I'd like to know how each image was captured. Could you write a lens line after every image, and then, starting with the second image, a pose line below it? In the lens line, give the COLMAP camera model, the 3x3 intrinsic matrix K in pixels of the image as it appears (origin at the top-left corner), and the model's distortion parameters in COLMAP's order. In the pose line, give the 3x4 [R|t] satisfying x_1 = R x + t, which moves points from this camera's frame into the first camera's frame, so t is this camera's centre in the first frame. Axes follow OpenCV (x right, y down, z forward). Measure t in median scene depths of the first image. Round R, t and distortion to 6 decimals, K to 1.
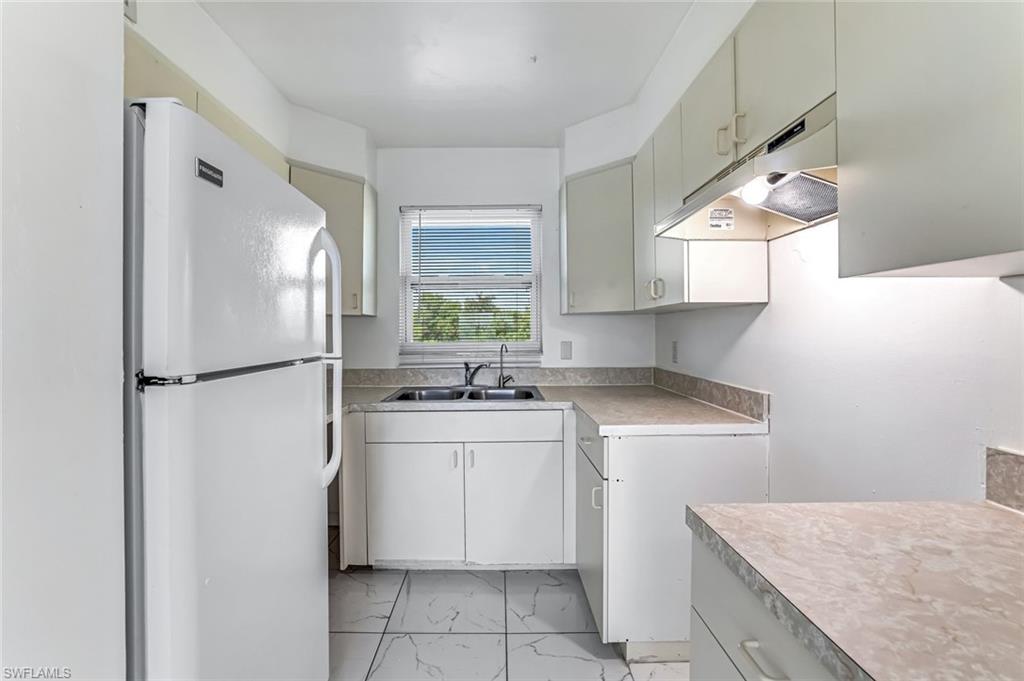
lens RADIAL K [[442.3, 0, 511.0], [0, 442.3, 333.0], [0, 0, 1]] dist [-0.013626, -0.000028]
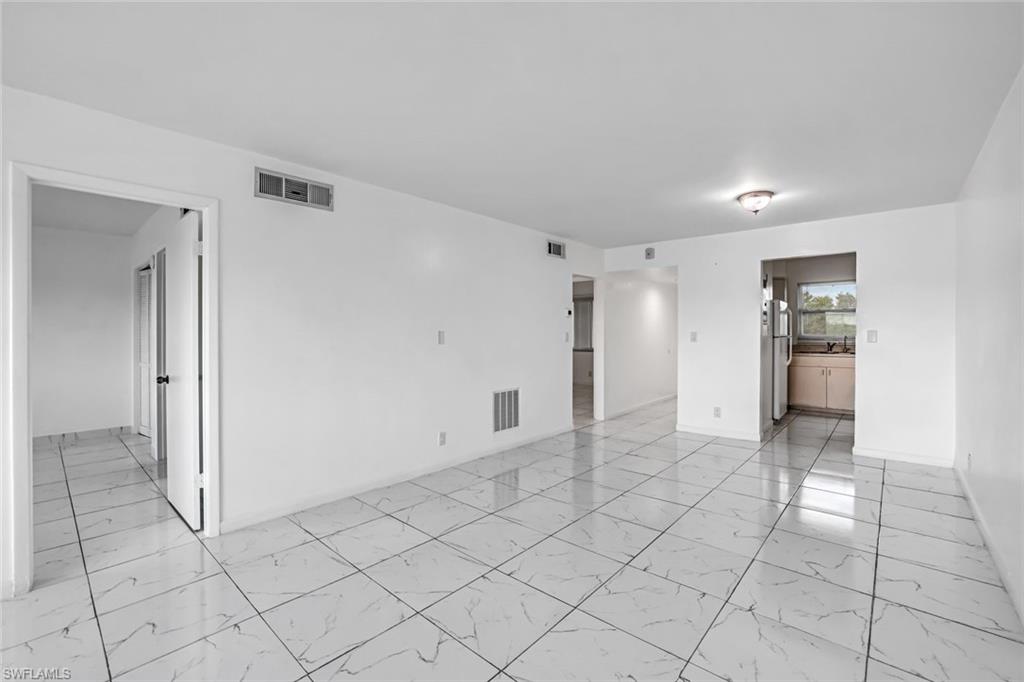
lens RADIAL K [[442.3, 0, 512.8], [0, 442.3, 333.3], [0, 0, 1]] dist [-0.013626, -0.000028]
pose [[0.737199, 0.003874, -0.675665, 0.340480], [-0.002769, 0.999992, 0.002712, 0.012020], [0.675670, -0.000128, 0.737204, -2.651176]]
